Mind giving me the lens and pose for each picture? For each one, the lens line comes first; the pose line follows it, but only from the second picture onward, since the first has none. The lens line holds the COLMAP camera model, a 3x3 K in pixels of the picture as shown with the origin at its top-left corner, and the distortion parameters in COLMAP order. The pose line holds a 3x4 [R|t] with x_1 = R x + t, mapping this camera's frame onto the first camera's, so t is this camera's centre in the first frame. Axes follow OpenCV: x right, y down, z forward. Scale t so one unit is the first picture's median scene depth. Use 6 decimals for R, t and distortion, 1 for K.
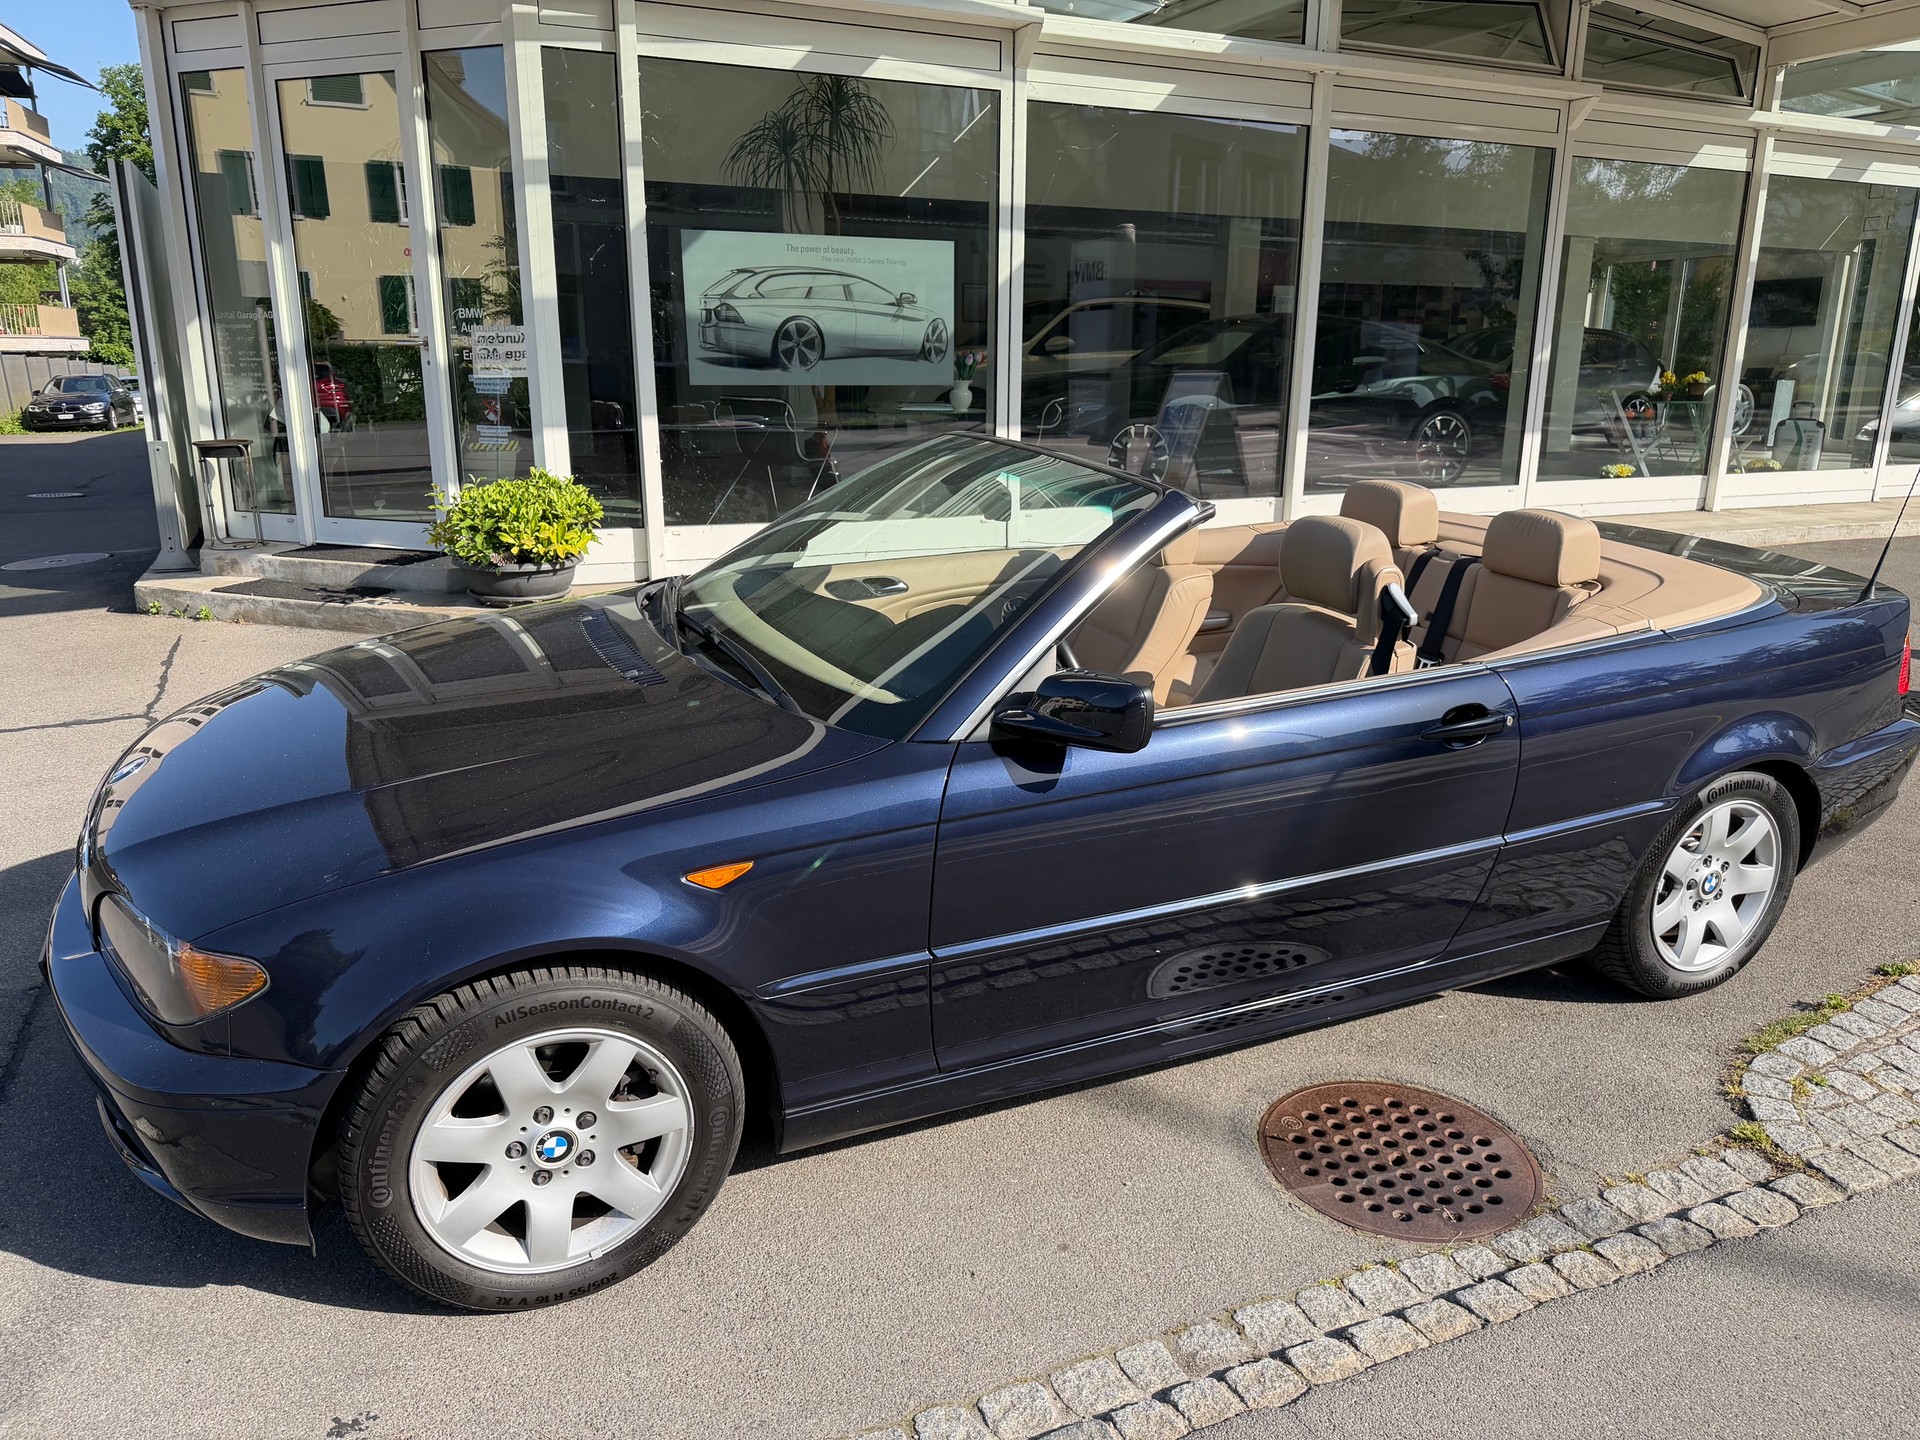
lens RADIAL K [[1347.0, 0, 960.0], [0, 1347.0, 720.0], [0, 0, 1]] dist [0.082849, -0.090007]
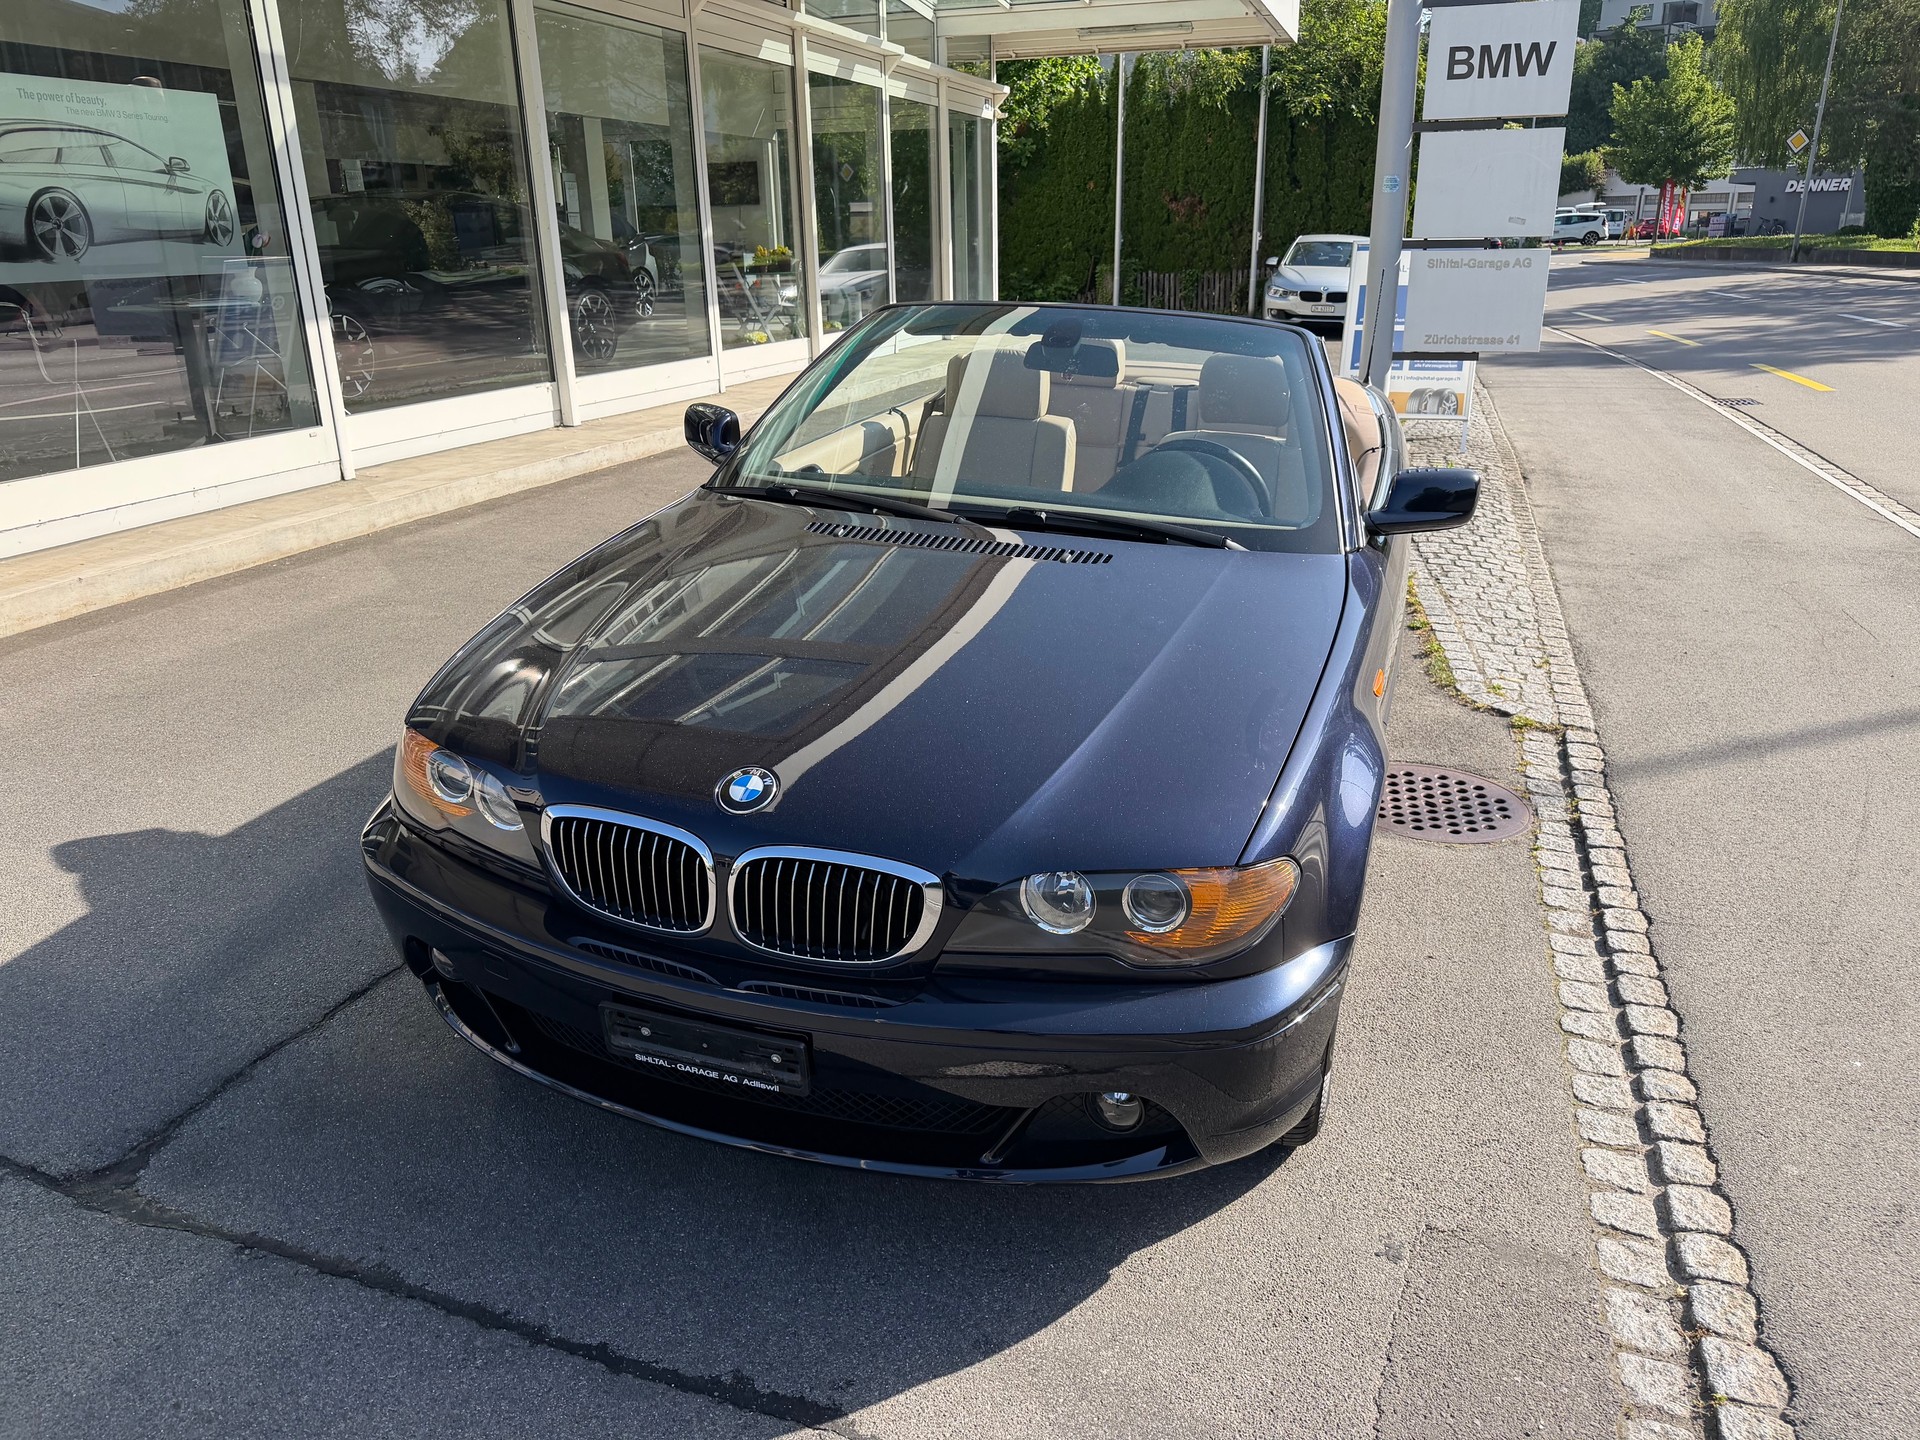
lens RADIAL K [[1363.1, 0, 960.0], [0, 1363.1, 720.0], [0, 0, 1]] dist [0.037399, -0.049348]
pose [[0.684358, -0.261789, 0.680530, -0.365850], [0.208657, 0.964606, 0.161238, -0.034556], [-0.698654, 0.031652, 0.714759, 0.129010]]
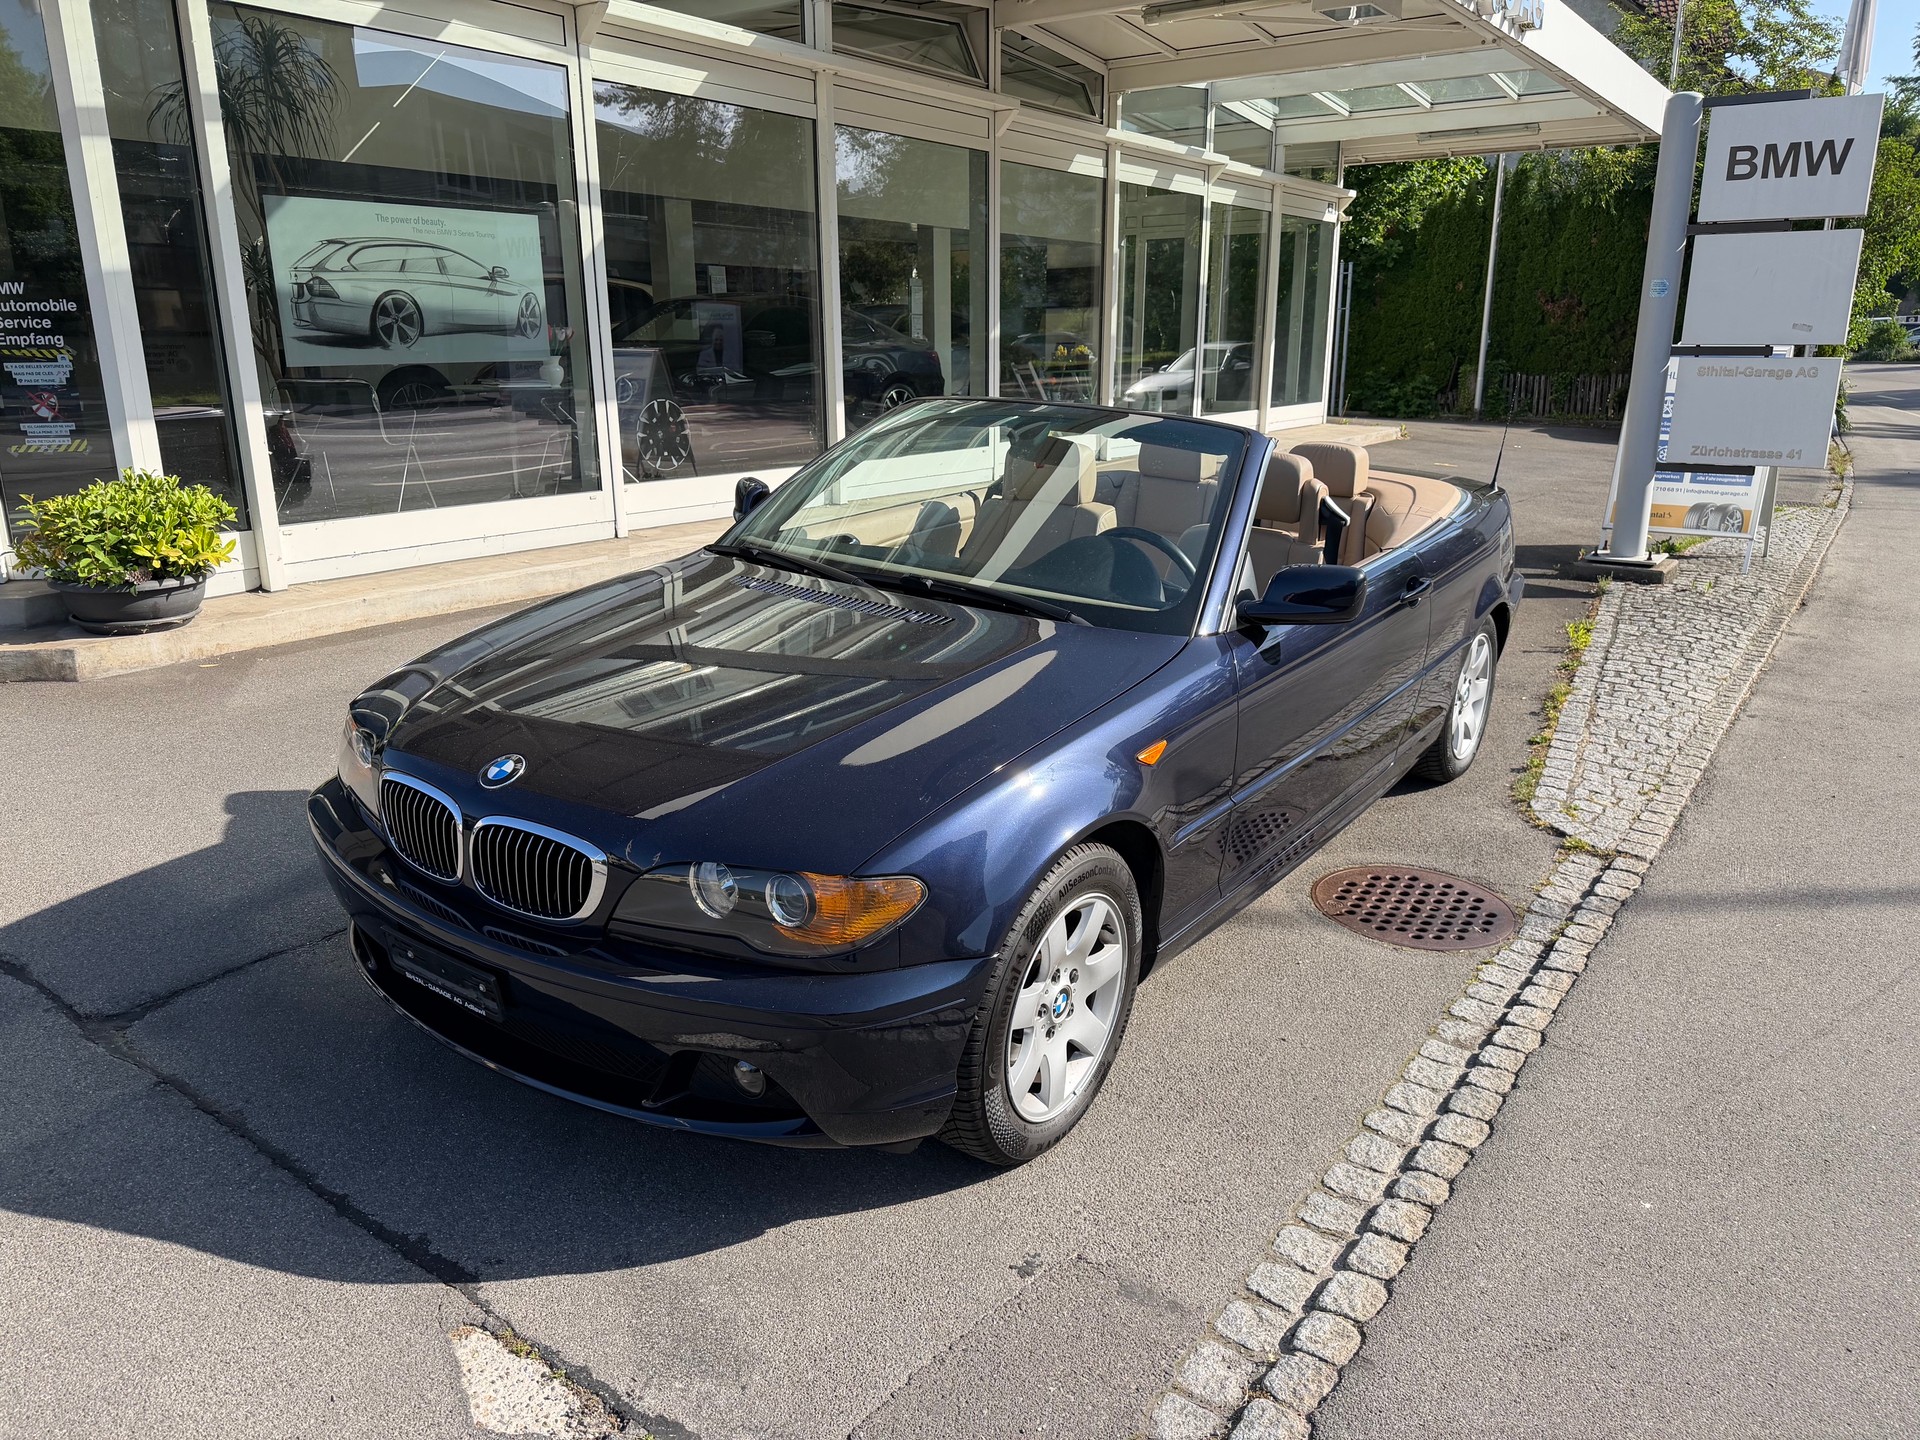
lens RADIAL K [[1365.4, 0, 945.4], [0, 1365.4, 721.7], [0, 0, 1]] dist [0.005065, -0.002556]
pose [[0.869485, -0.146548, 0.471720, -0.276684], [0.139296, 0.988963, 0.050486, -0.000340], [-0.473912, 0.021812, 0.880302, 0.003767]]
